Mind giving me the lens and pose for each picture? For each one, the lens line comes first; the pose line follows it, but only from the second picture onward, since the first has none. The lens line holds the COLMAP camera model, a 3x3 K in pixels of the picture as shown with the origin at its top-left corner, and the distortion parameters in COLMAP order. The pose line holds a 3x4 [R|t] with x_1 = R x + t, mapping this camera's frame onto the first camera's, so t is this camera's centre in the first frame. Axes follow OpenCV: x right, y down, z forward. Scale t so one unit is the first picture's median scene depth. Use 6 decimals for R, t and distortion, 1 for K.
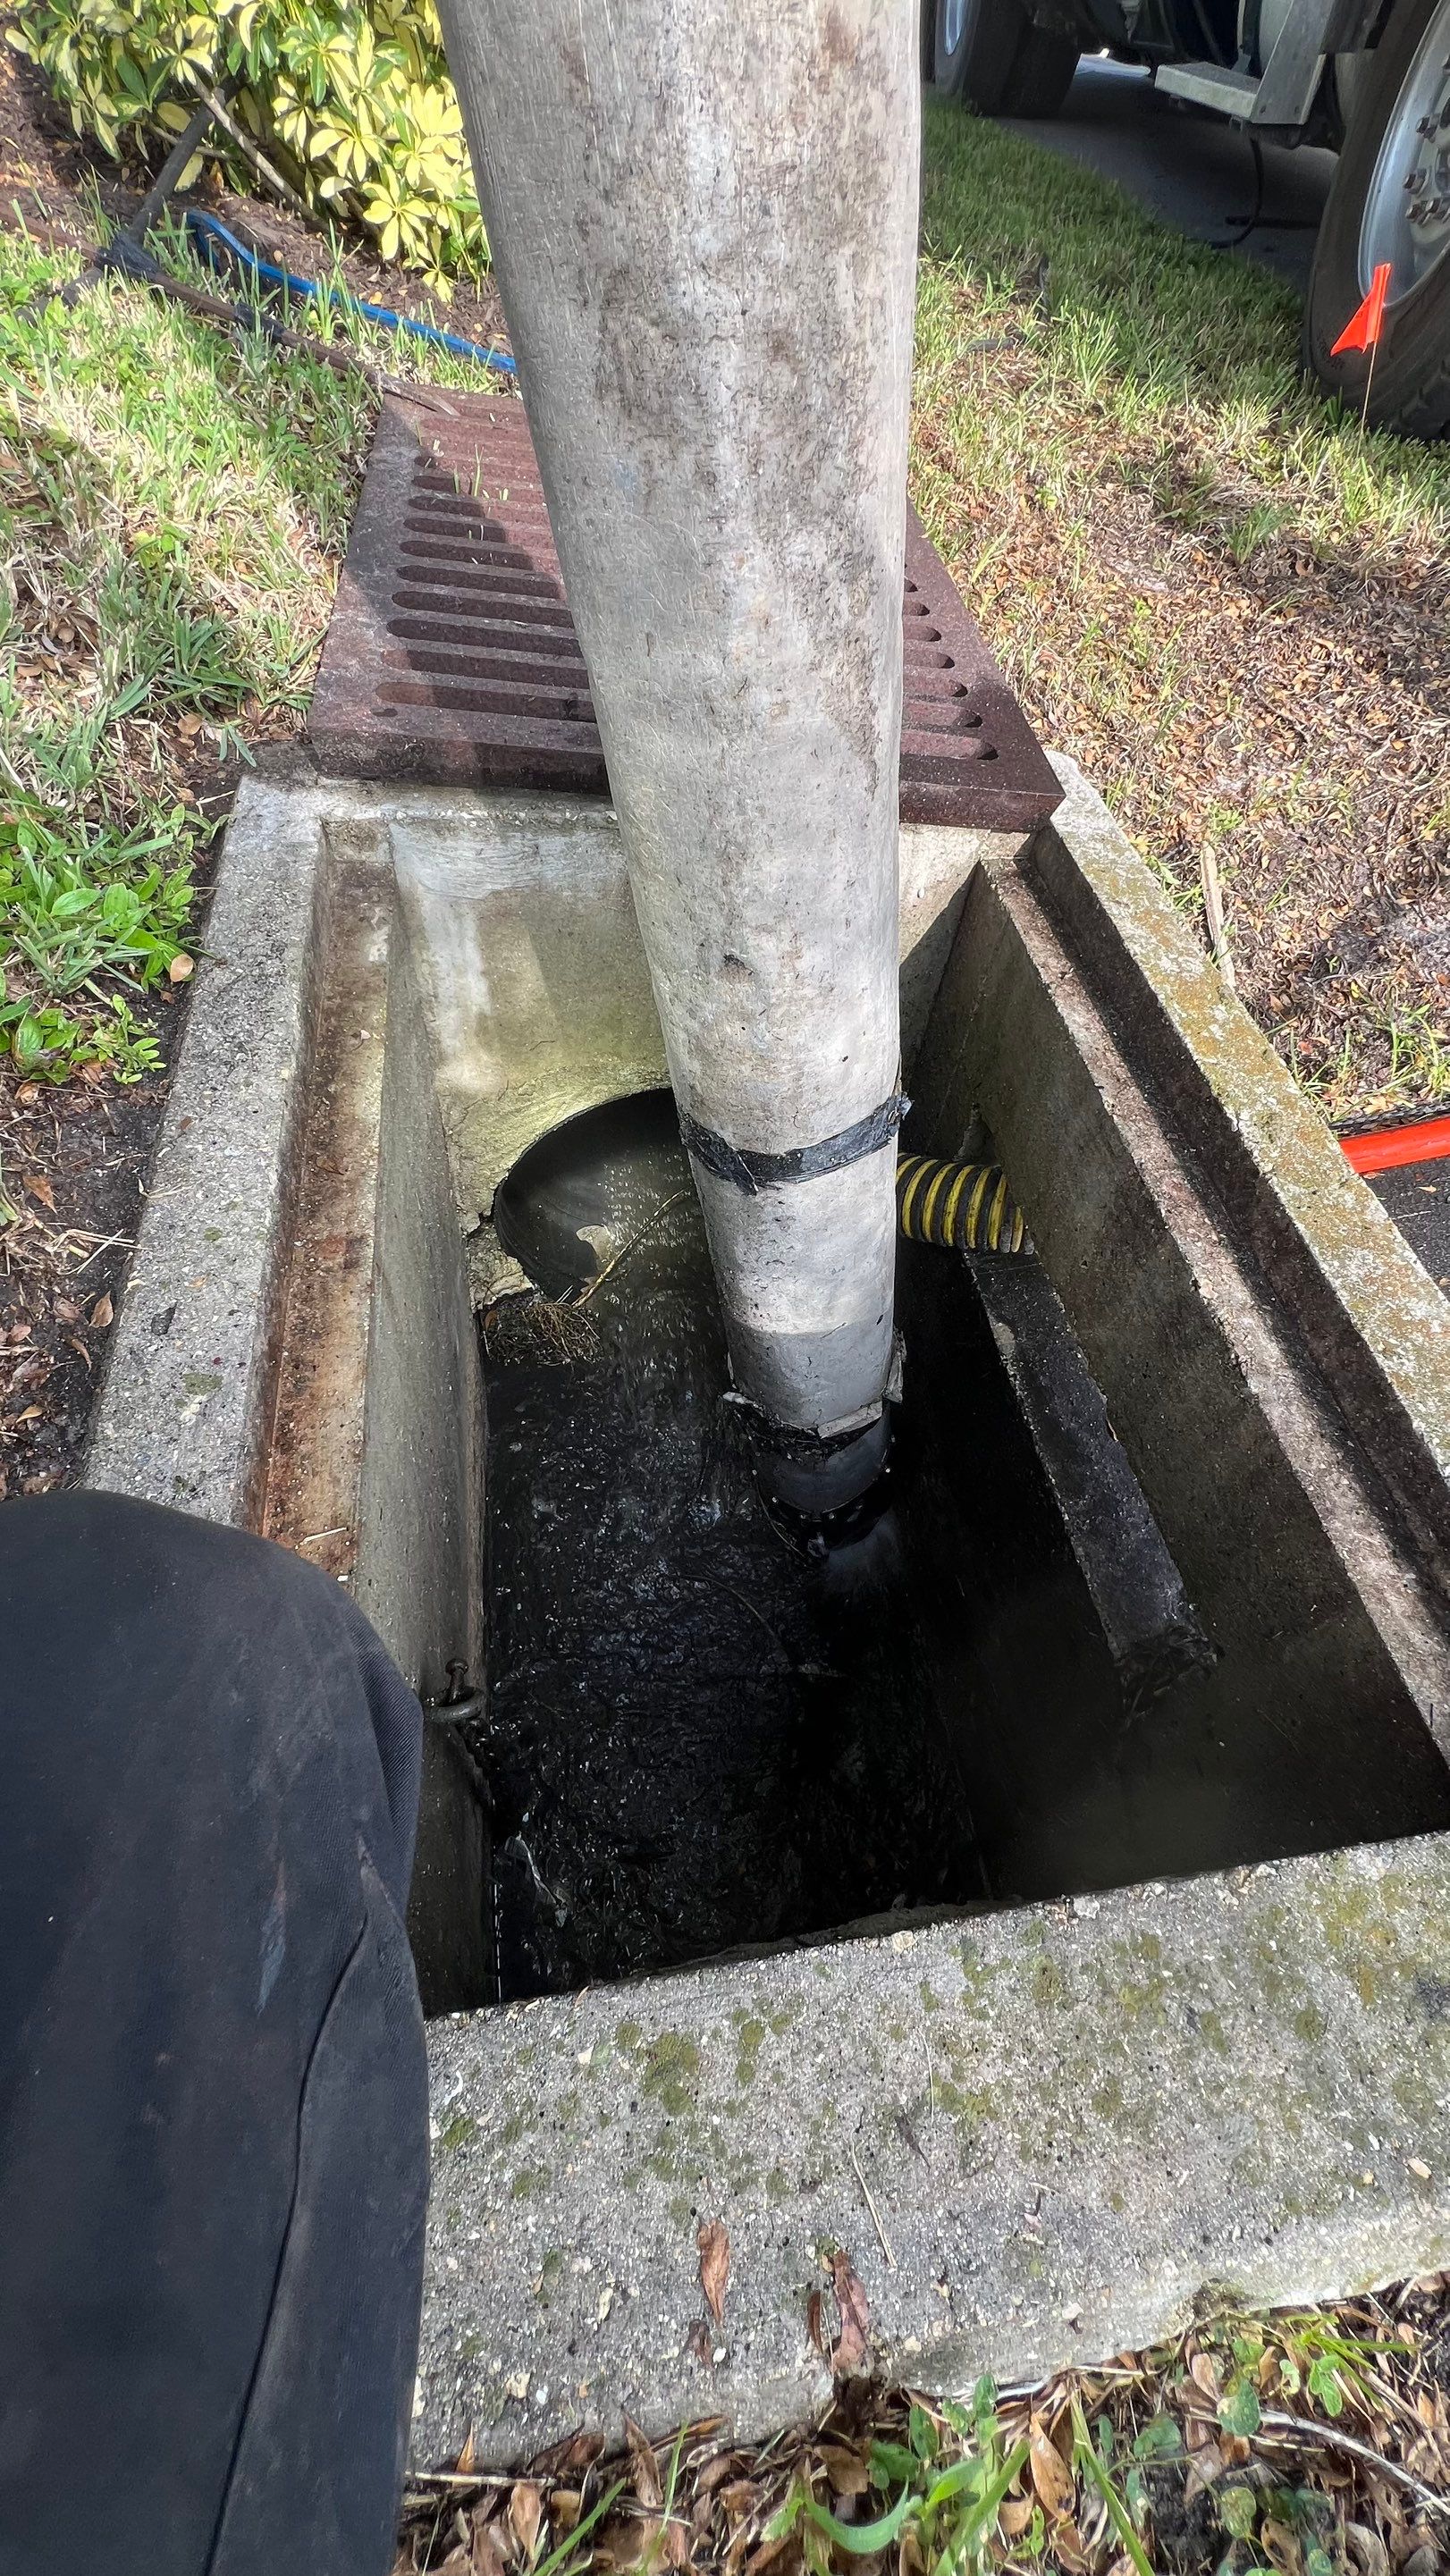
lens RADIAL K [[1029.6, 0, 732.4], [0, 1029.6, 1281.5], [0, 0, 1]] dist [-0.001698, 0.000579]
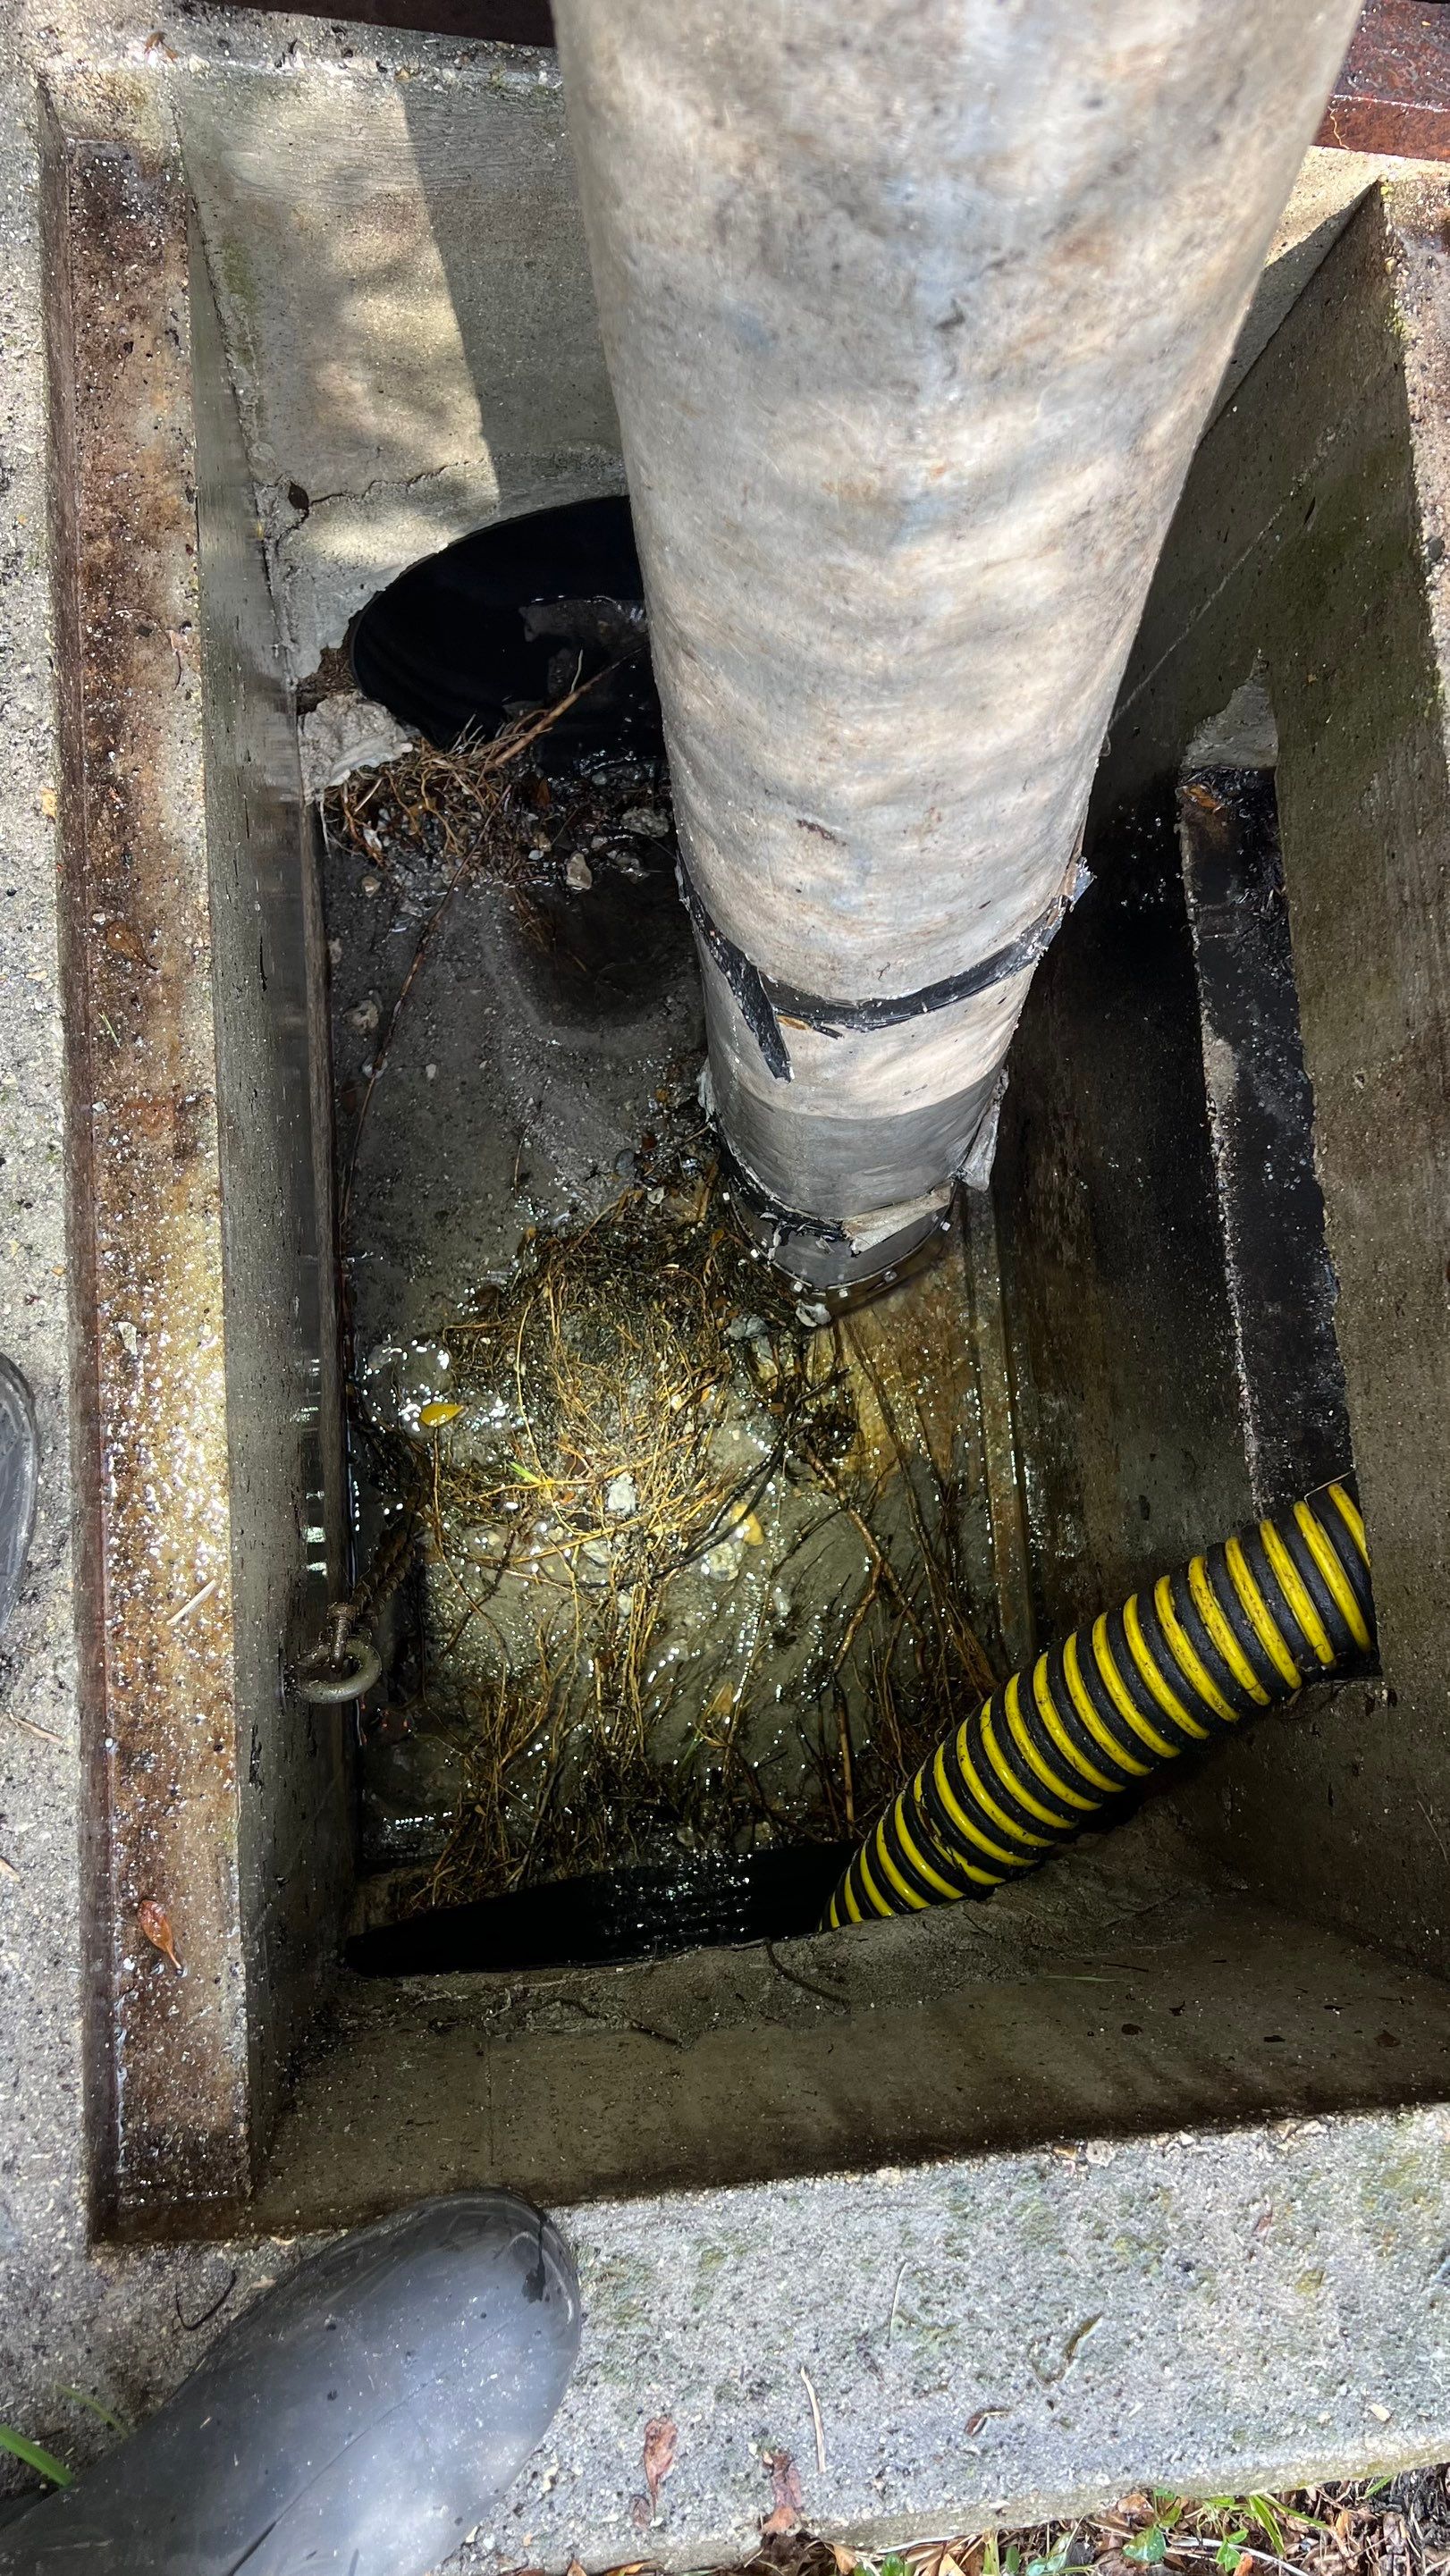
lens RADIAL K [[1940.9, 0, 745.8], [0, 1940.9, 1296.1], [0, 0, 1]] dist [0.130783, -0.170982]
pose [[0.994927, 0.094589, 0.034241, -0.060216], [-0.099551, 0.876843, 0.470357, -0.558135], [0.014466, -0.471379, 0.881812, -0.109614]]
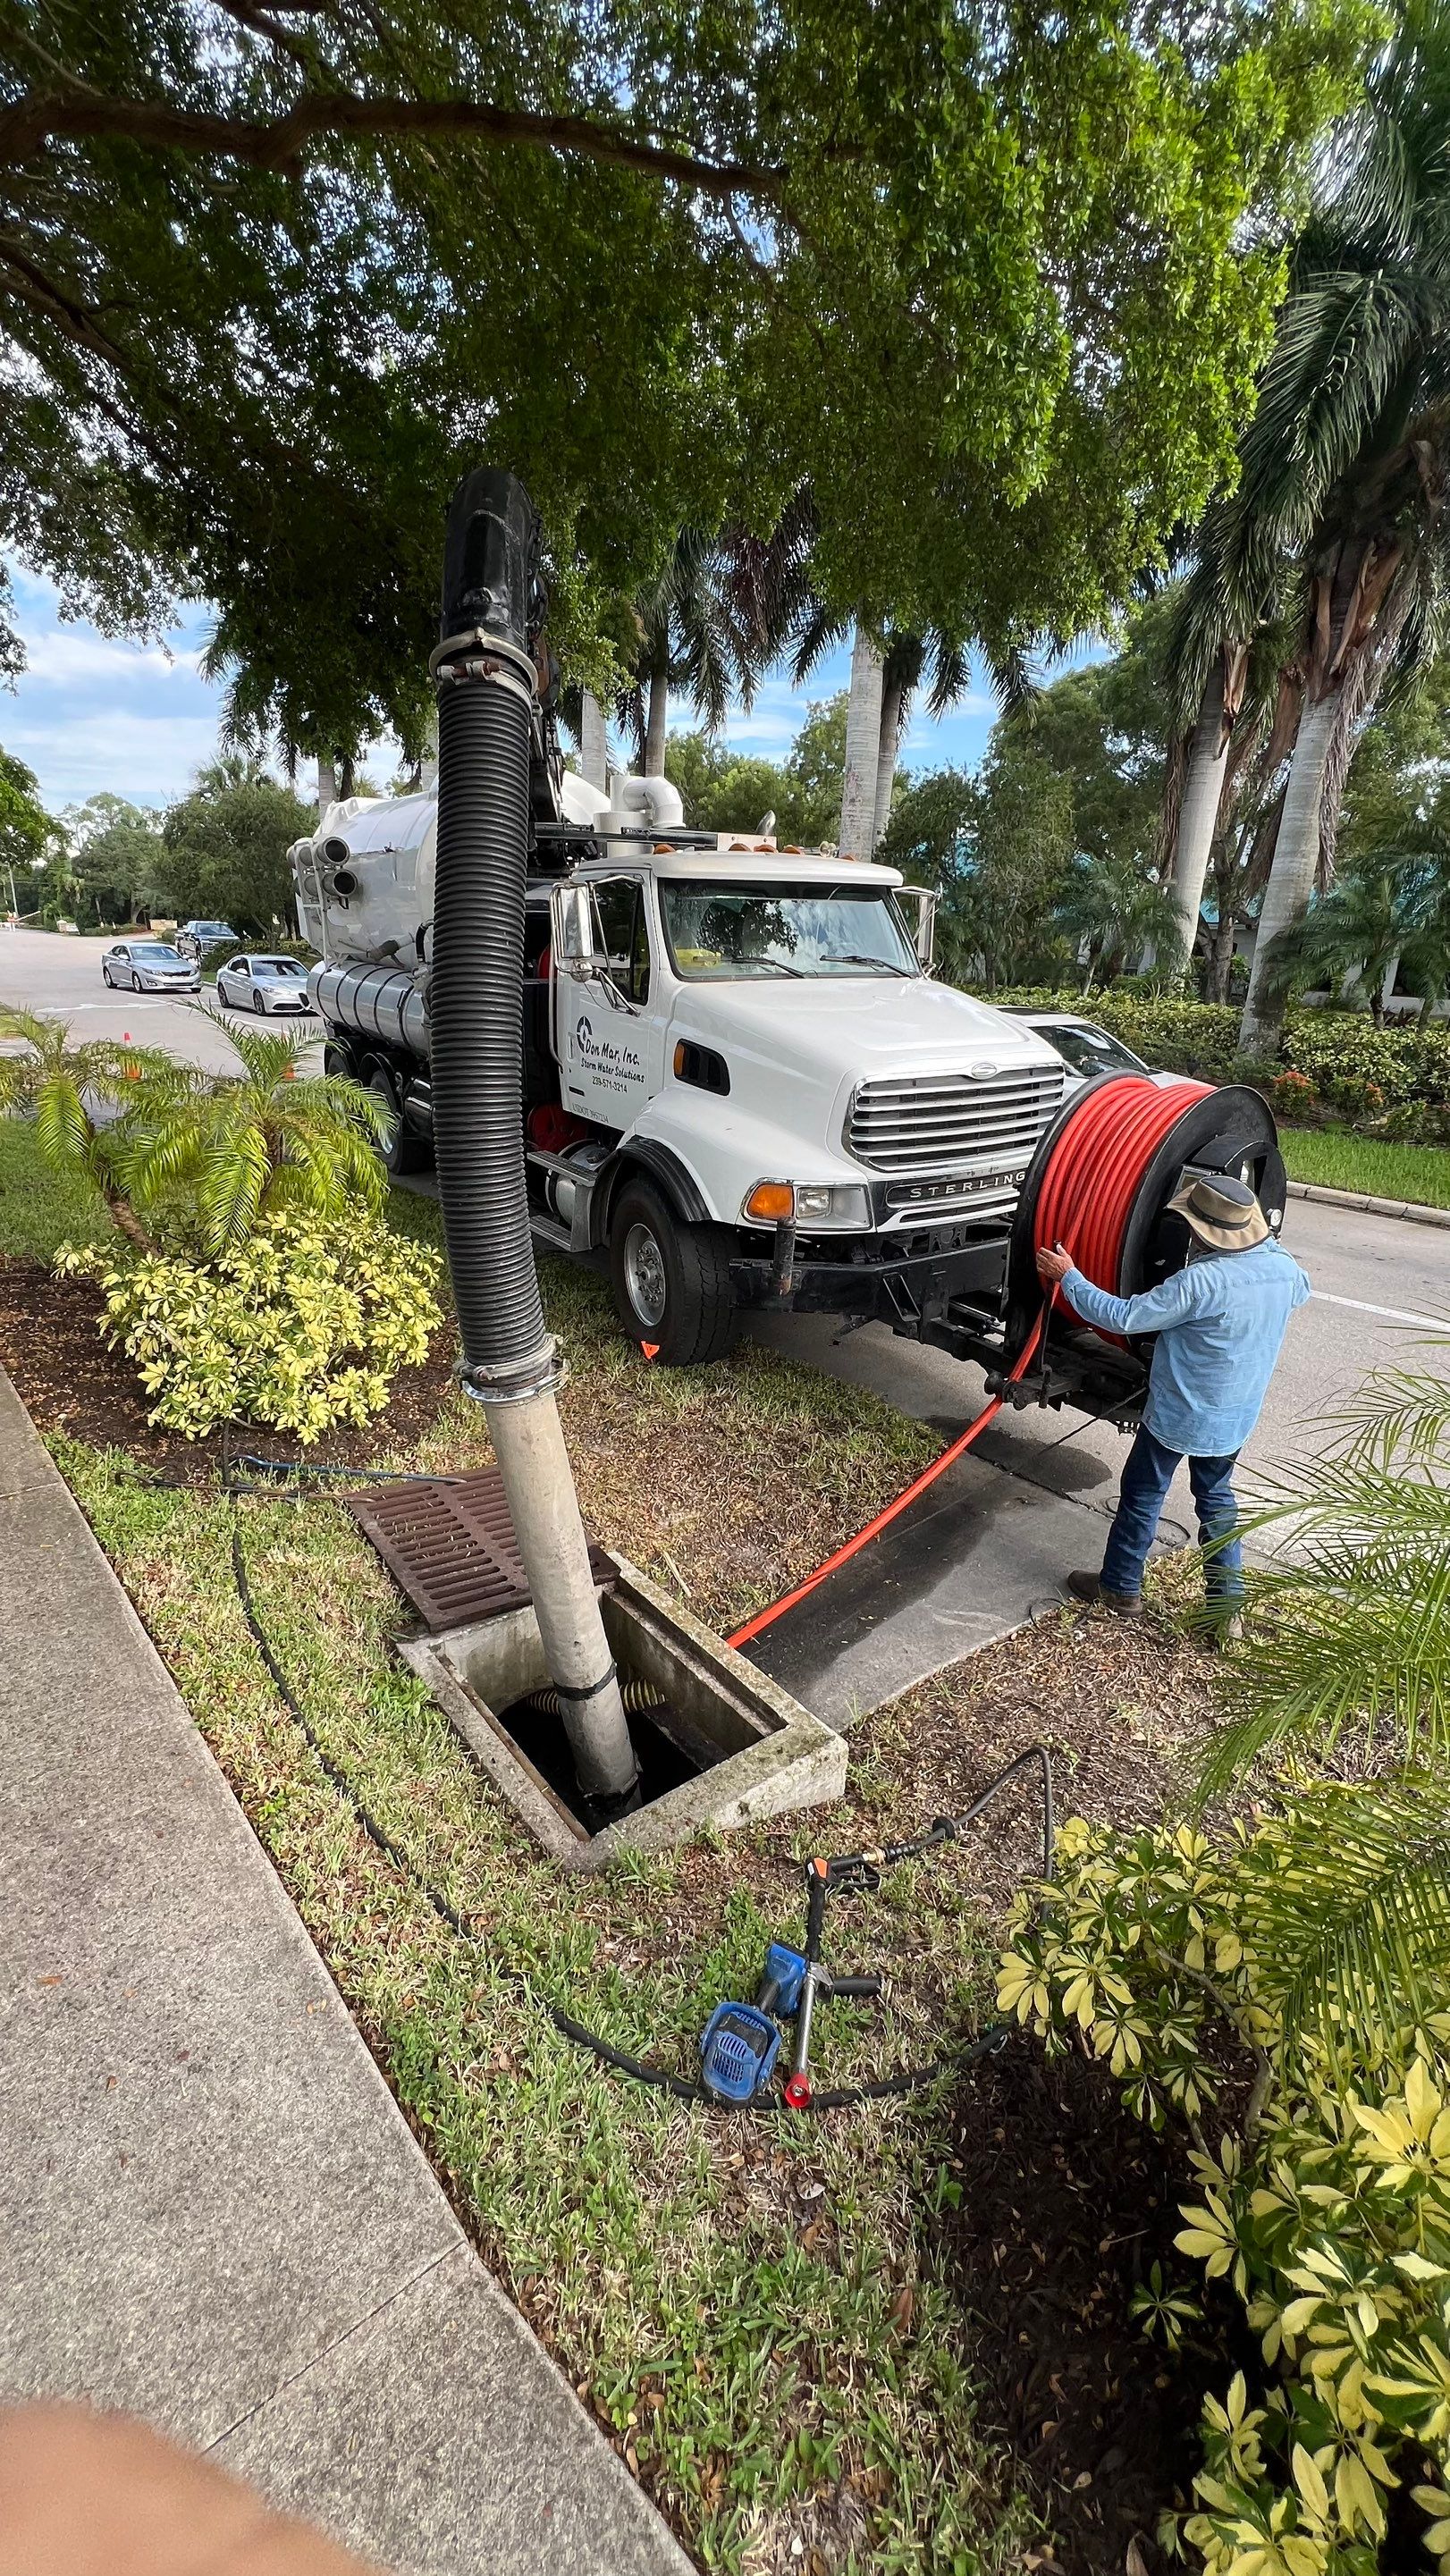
lens RADIAL K [[1029.6, 0, 732.4], [0, 1029.6, 1281.5], [0, 0, 1]] dist [-0.001698, 0.000579]
pose [[0.865817, -0.192804, 0.461723, -1.196275], [0.416923, 0.788200, -0.452677, 0.781181], [-0.276652, 0.584438, 0.762821, -3.611610]]
